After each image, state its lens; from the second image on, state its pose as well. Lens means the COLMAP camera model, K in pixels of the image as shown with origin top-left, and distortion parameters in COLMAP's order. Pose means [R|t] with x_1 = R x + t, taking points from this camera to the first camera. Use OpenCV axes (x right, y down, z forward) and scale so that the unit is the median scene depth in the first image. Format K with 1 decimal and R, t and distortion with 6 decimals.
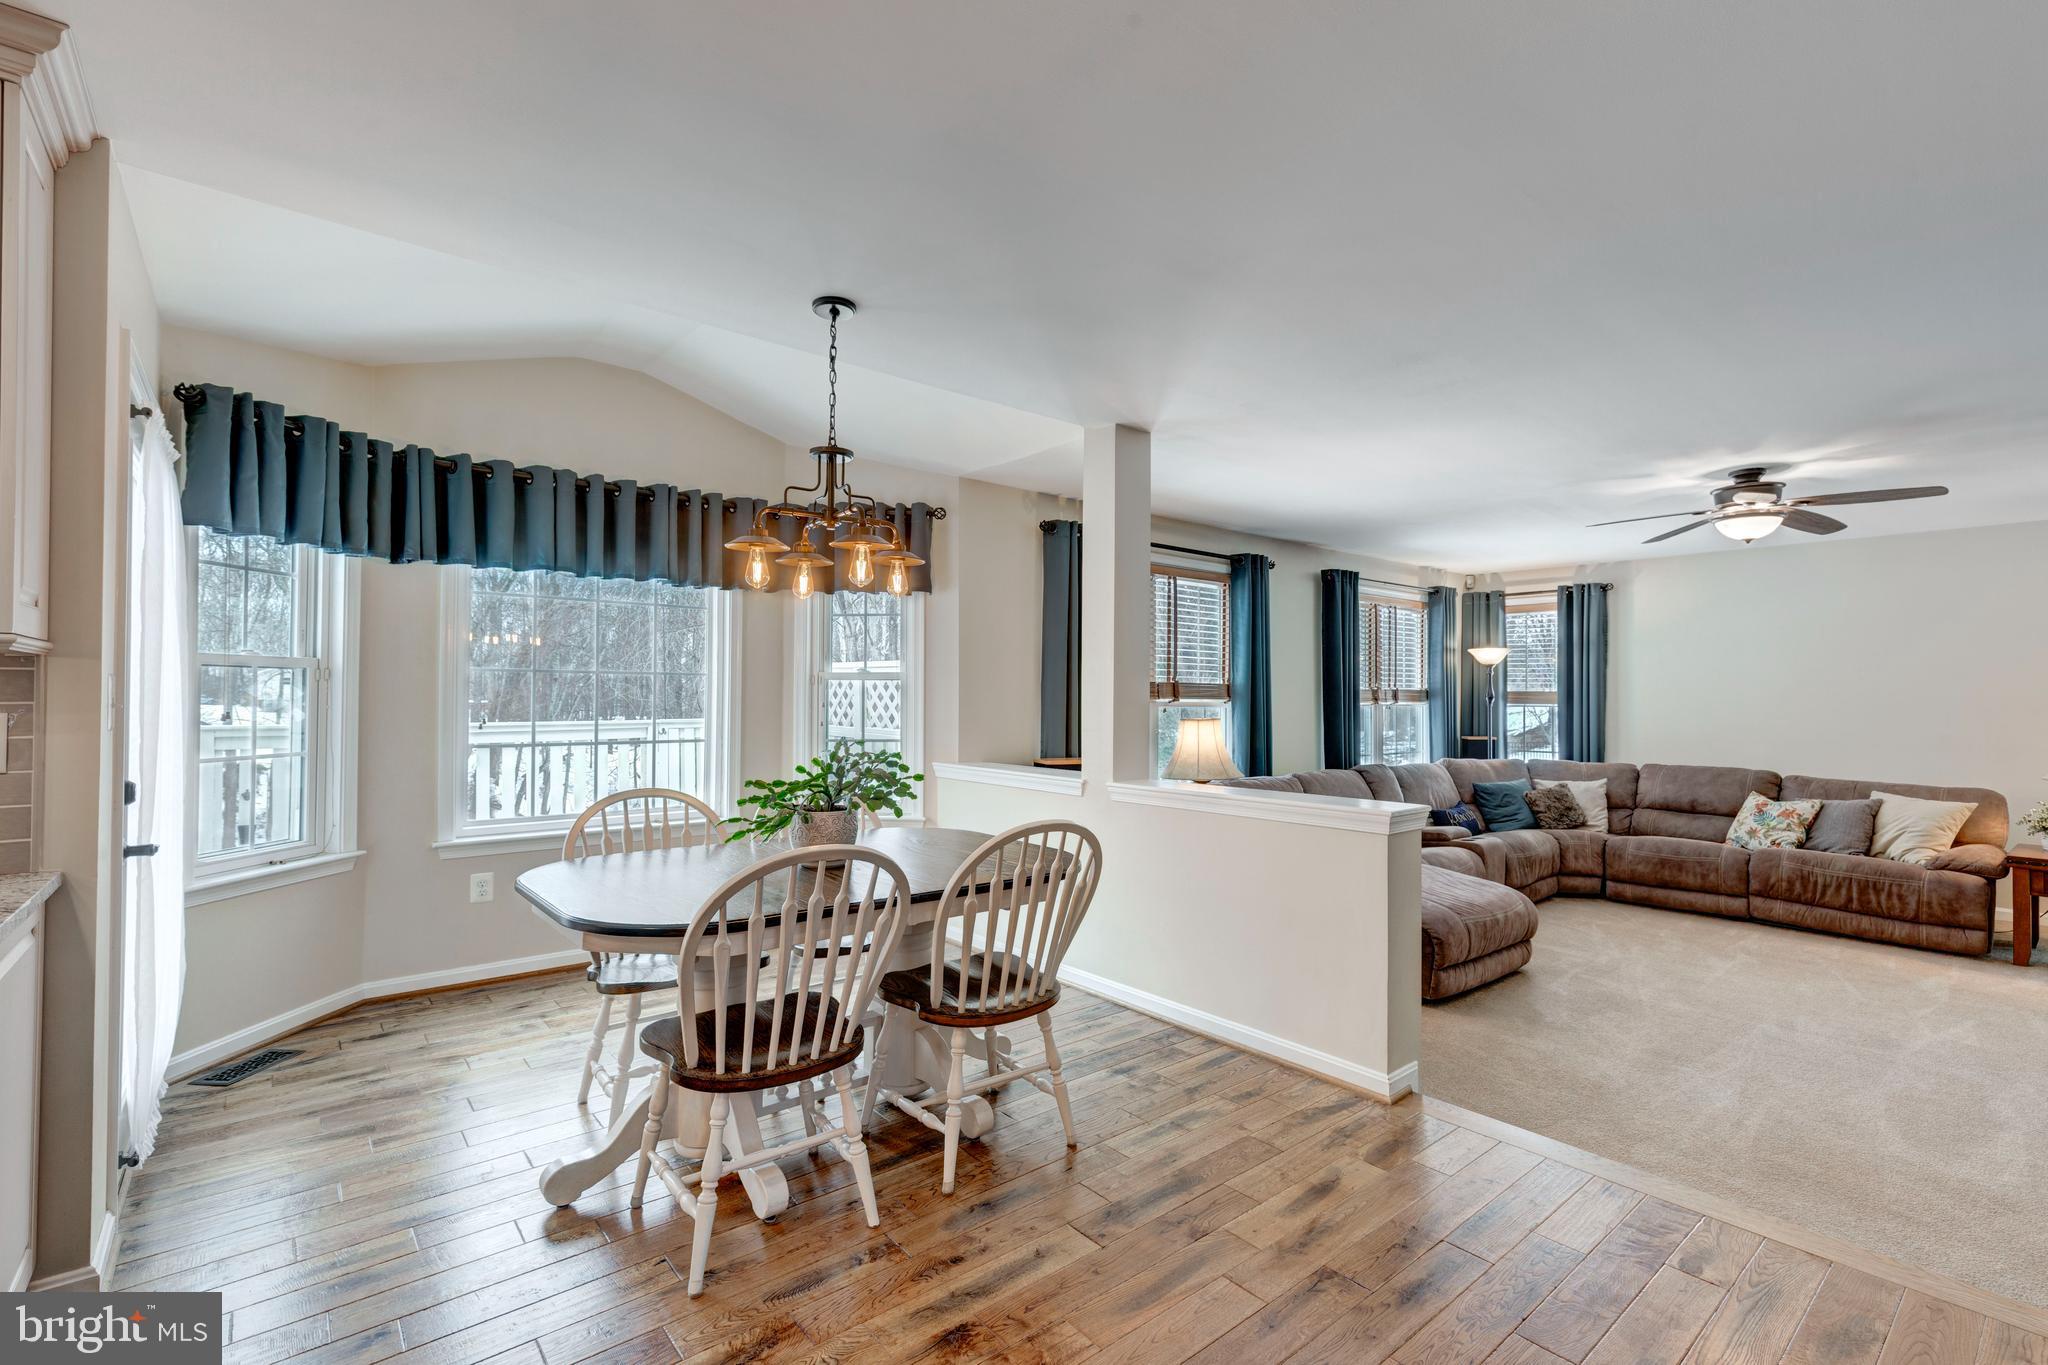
lens RADIAL K [[936.2, 0, 1035.6], [0, 936.2, 686.6], [0, 0, 1]] dist [0.003155, -0.000598]
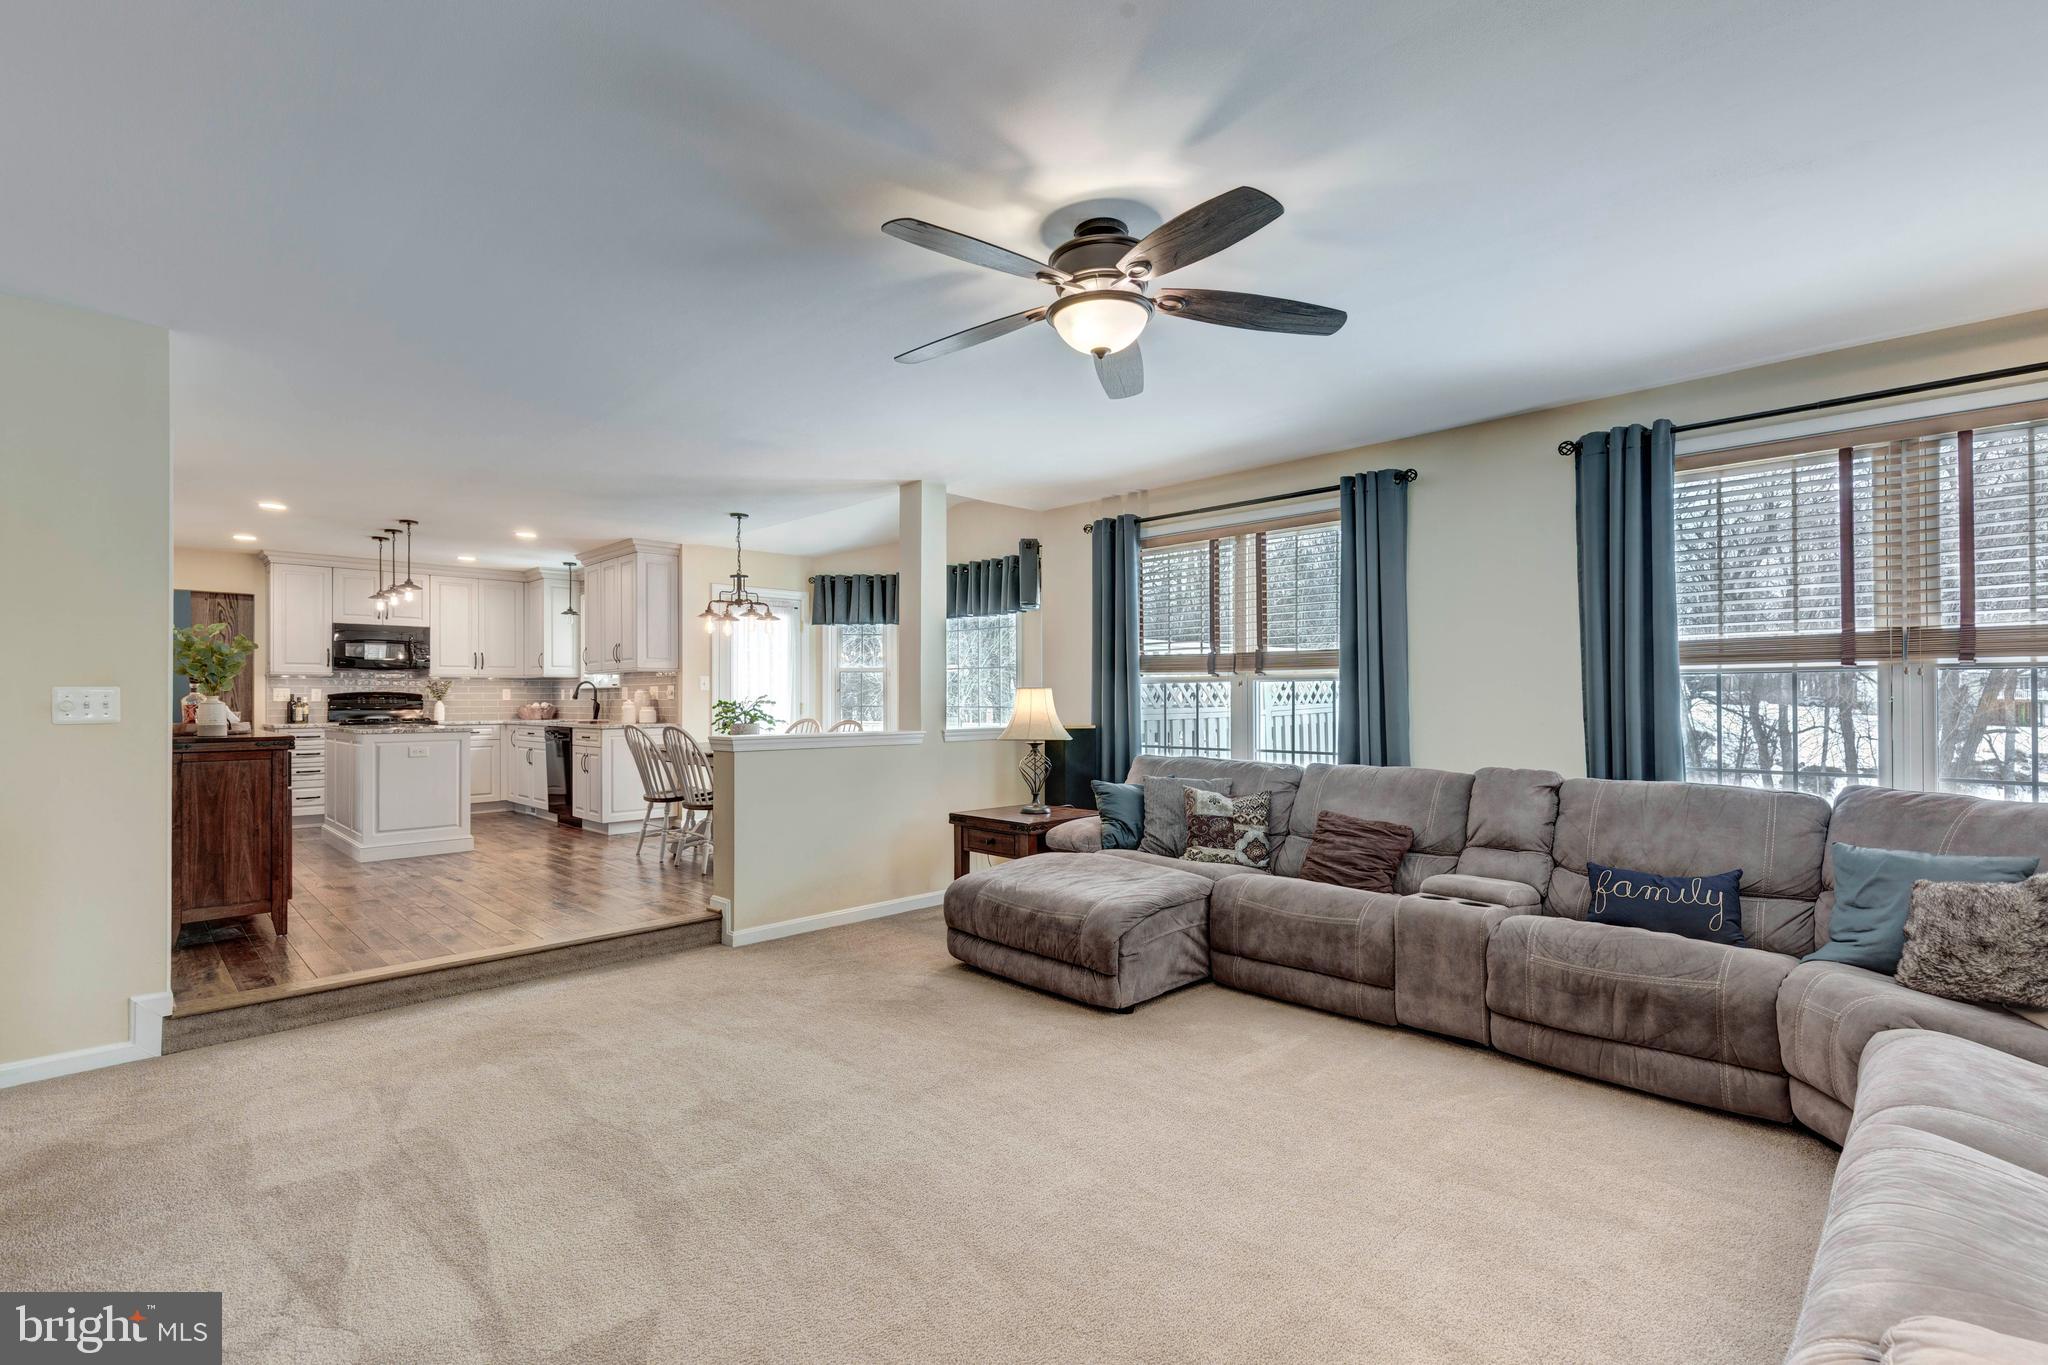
lens RADIAL K [[936.2, 0, 1008.7], [0, 936.2, 696.9], [0, 0, 1]] dist [0.003155, -0.000598]
pose [[0.074305, -0.006655, -0.997213, 1.244343], [0.013957, 0.999887, -0.005633, 0.046954], [0.997138, -0.013500, 0.074389, 0.831061]]
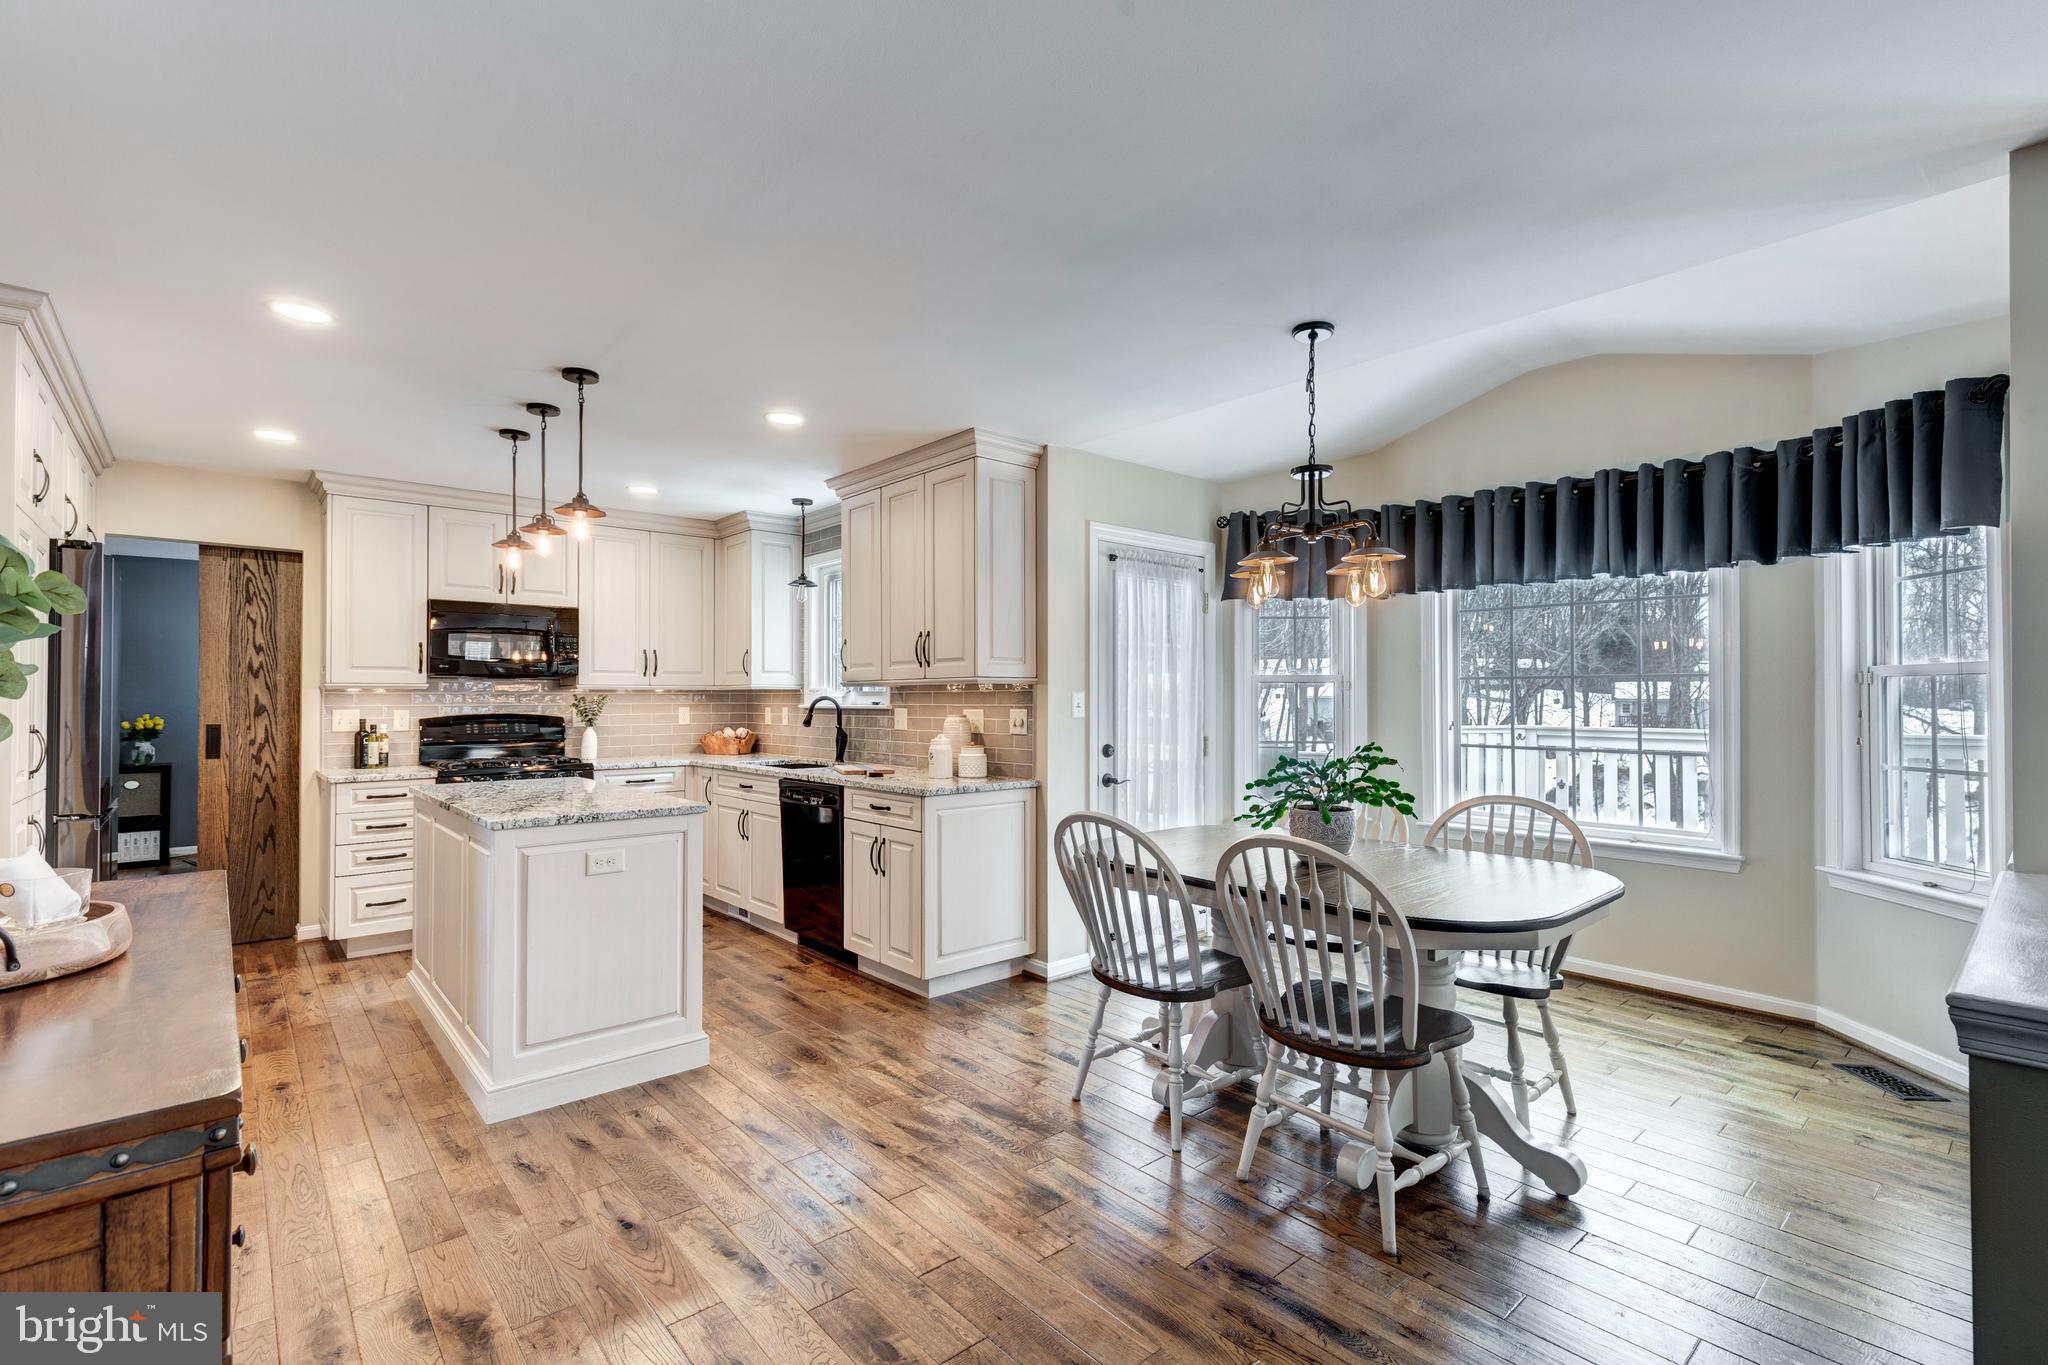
lens RADIAL K [[936.2, 0, 995.3], [0, 936.2, 685.7], [0, 0, 1]] dist [0.003155, -0.000598]
pose [[-0.009178, -0.018943, -0.999778, 0.450946], [0.011704, 0.999750, -0.019050, 0.004535], [0.999889, -0.011876, -0.008954, 0.349741]]
